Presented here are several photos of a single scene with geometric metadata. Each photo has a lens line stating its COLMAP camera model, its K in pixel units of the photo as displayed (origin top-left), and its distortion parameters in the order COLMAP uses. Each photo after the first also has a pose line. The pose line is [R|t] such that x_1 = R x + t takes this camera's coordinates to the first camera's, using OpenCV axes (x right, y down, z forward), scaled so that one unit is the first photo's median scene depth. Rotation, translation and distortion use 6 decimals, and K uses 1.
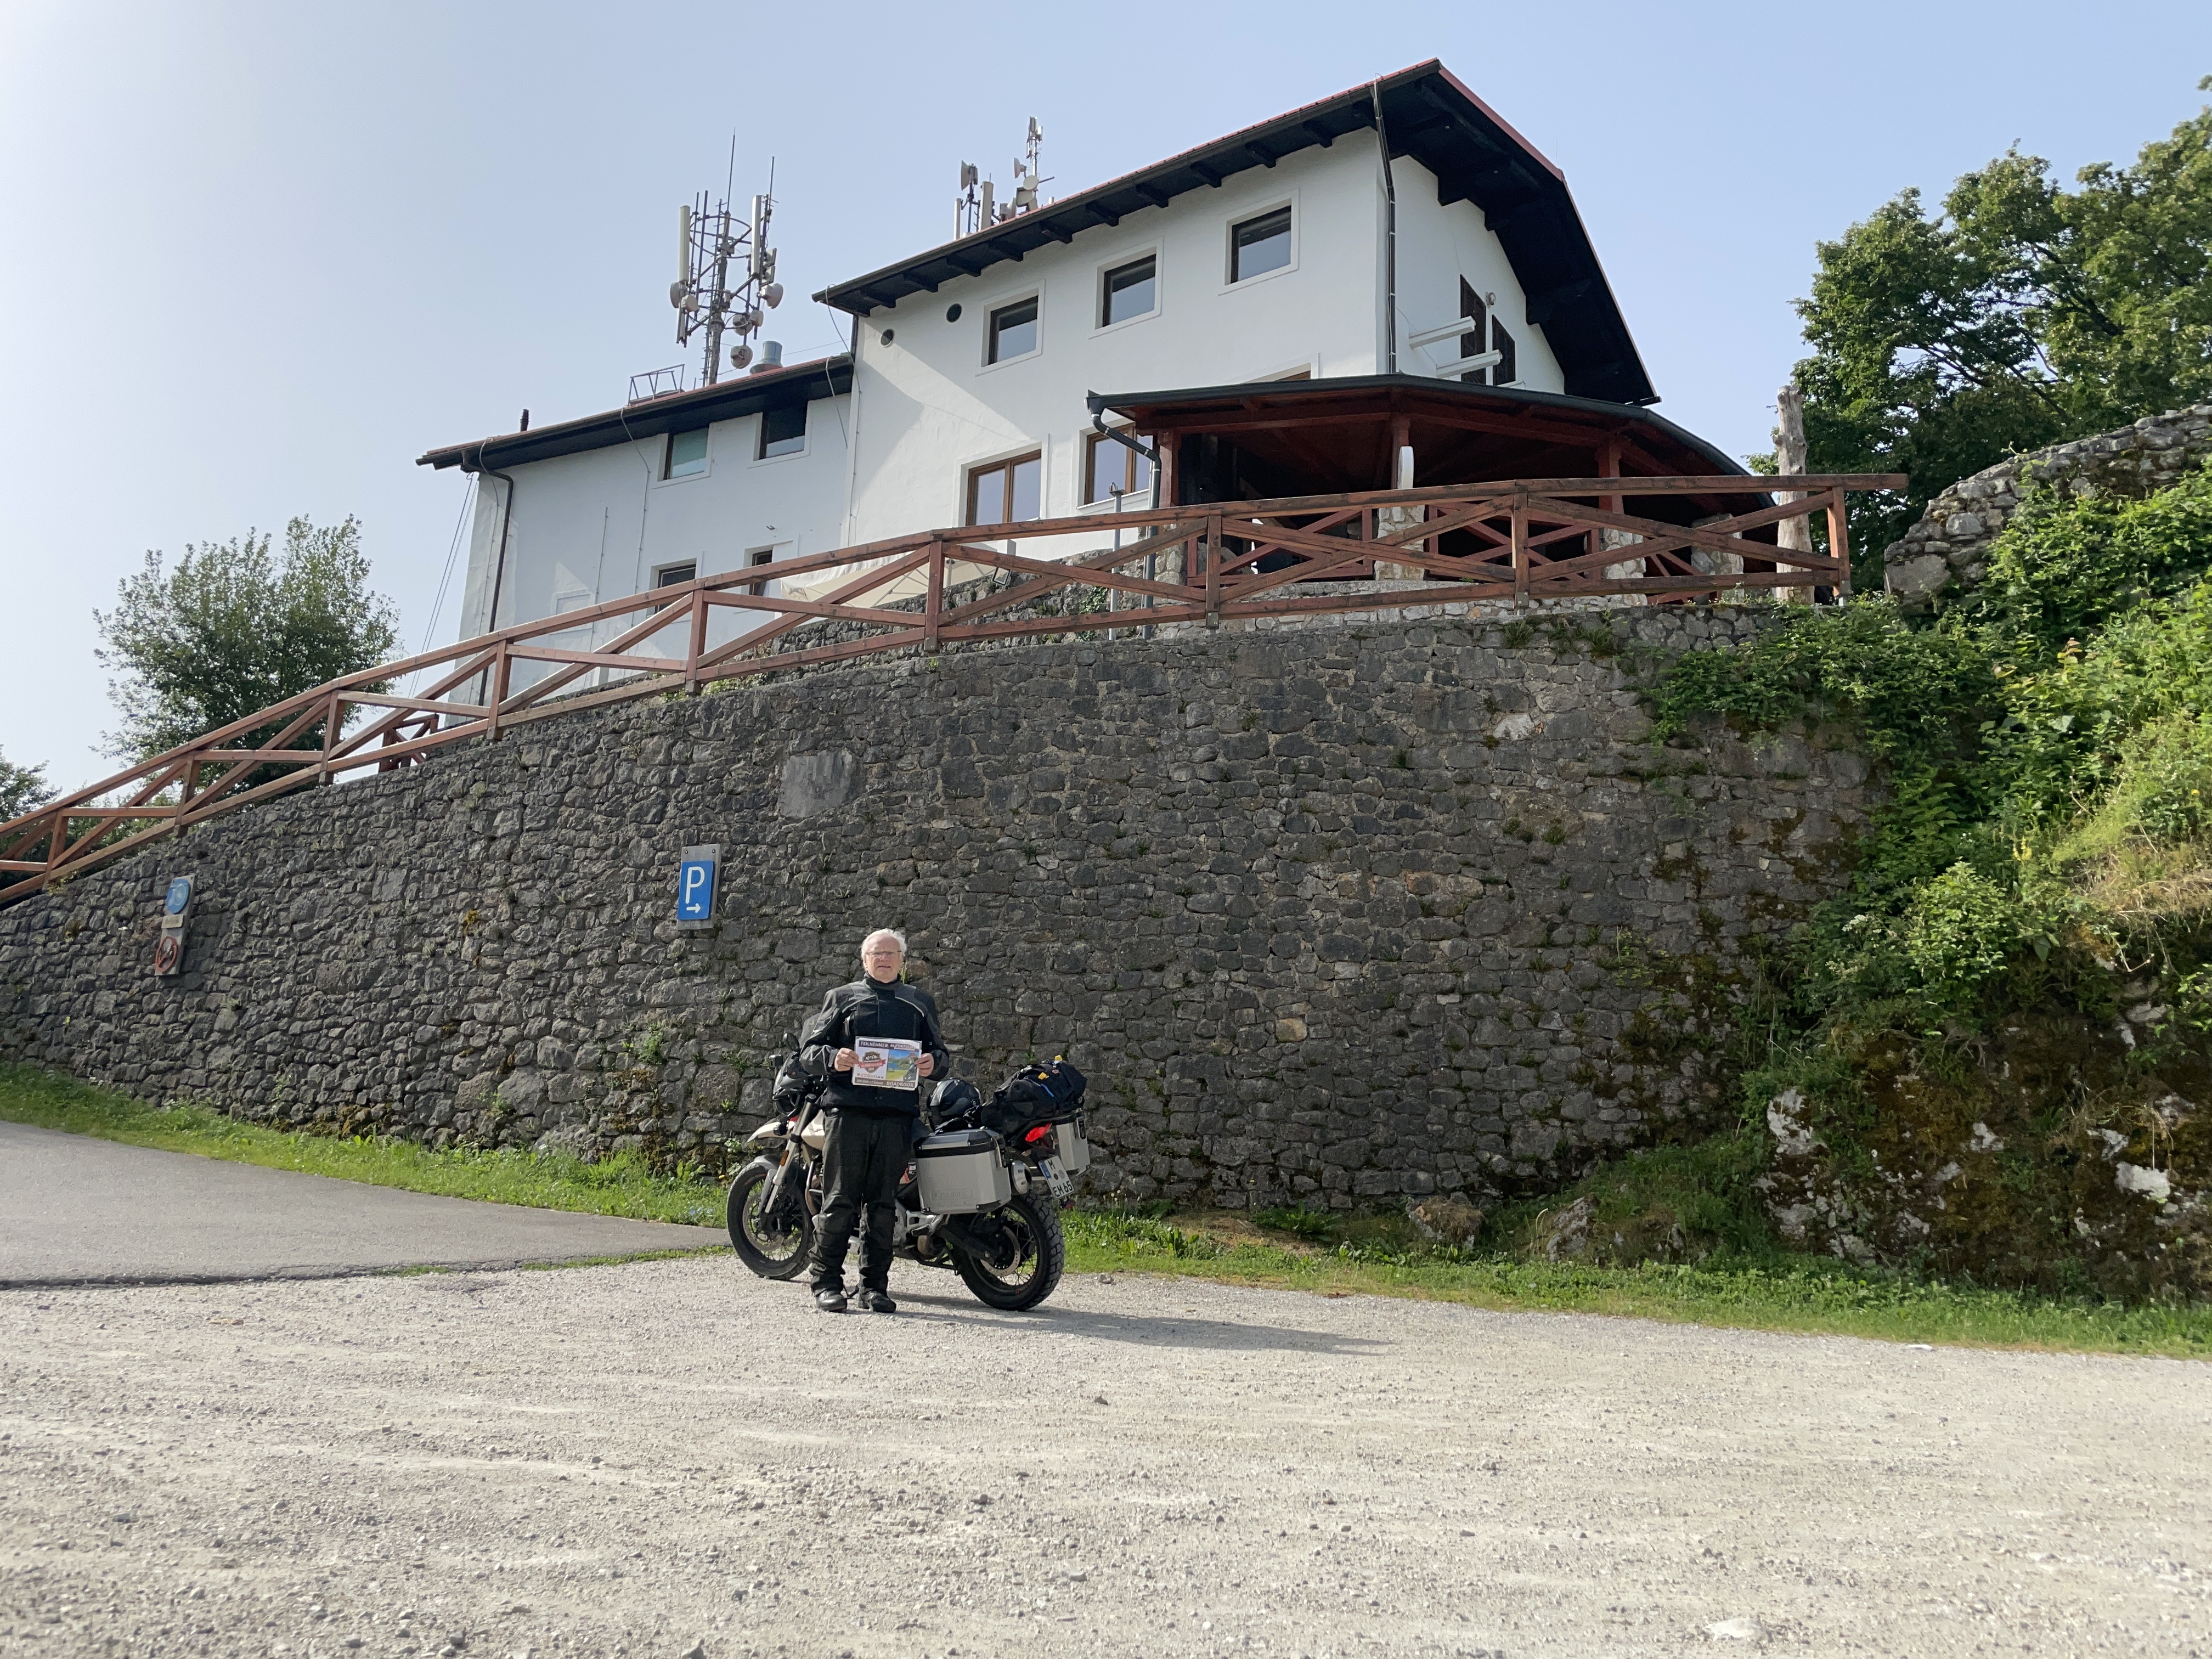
lens RADIAL K [[1689.1, 0, 1102.1], [0, 1689.1, 819.7], [0, 0, 1]] dist [0.089307, -0.103722]
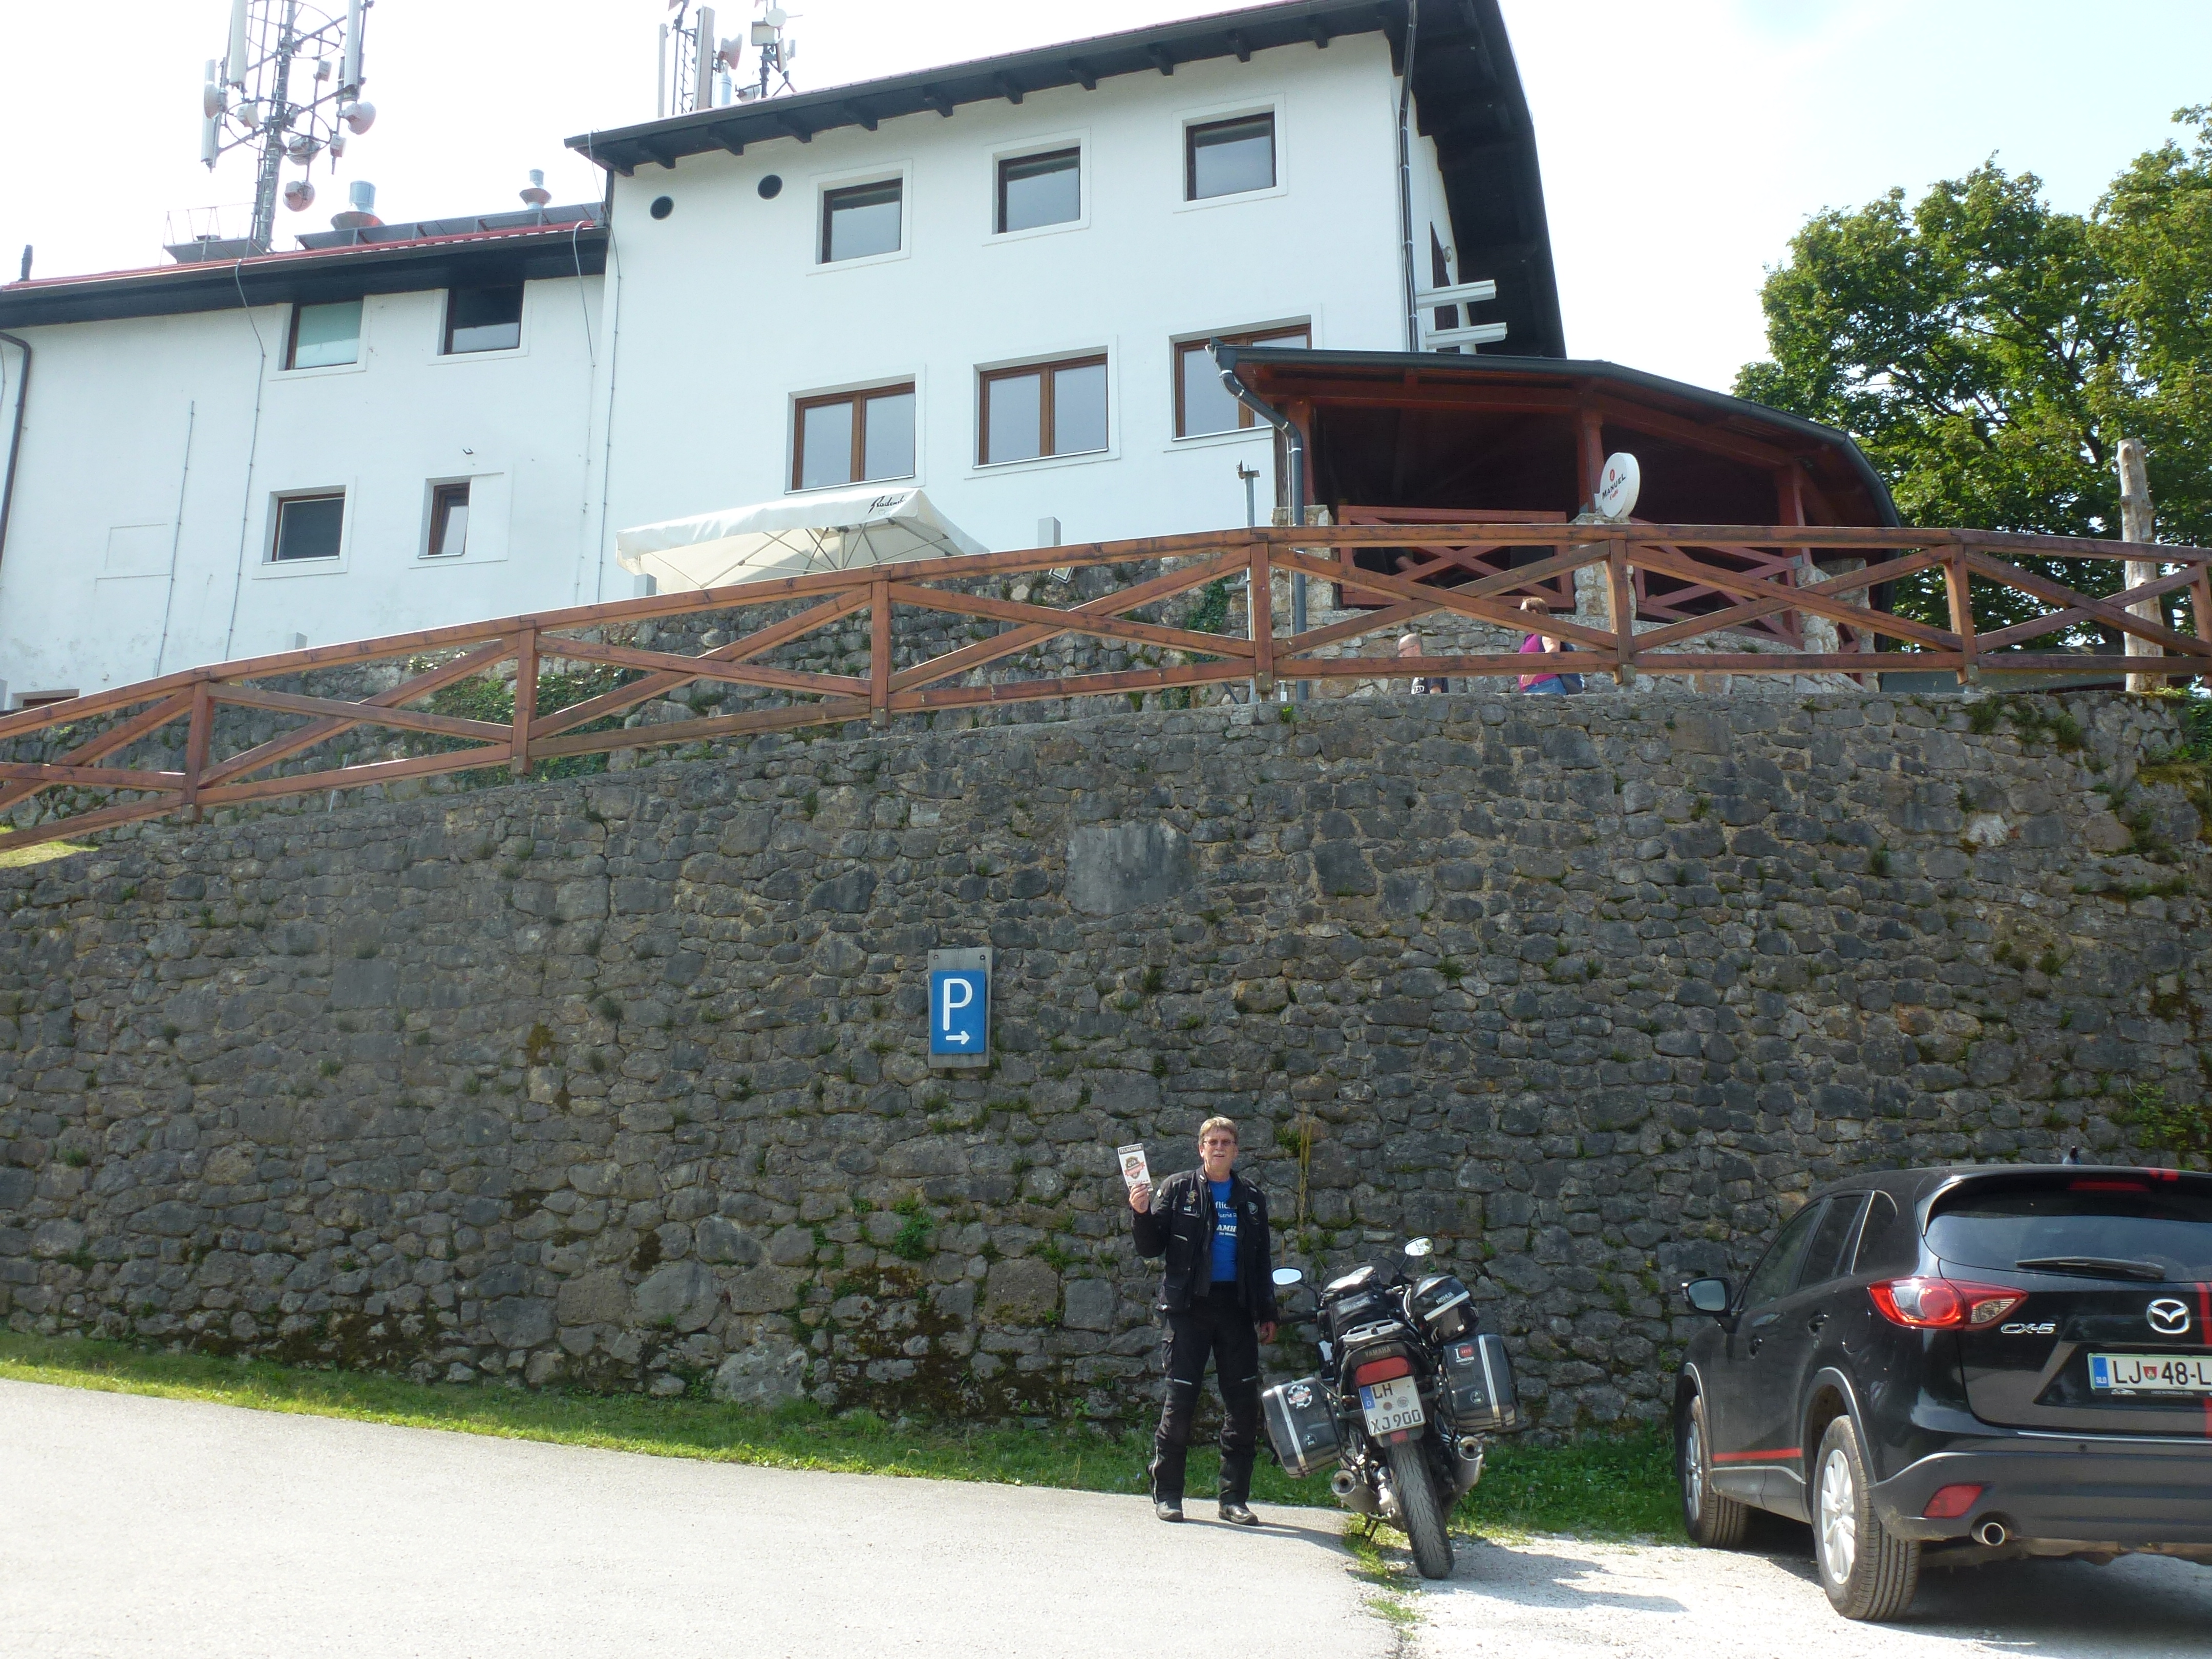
lens RADIAL K [[2181.4, 0, 1100.3], [0, 2181.4, 840.7], [0, 0, 1]] dist [-0.026988, 0.000000]
pose [[0.955446, 0.034327, 0.293163, -0.464262], [-0.034153, 0.999400, -0.005713, -0.027563], [-0.293184, -0.004554, 0.956045, 0.113195]]
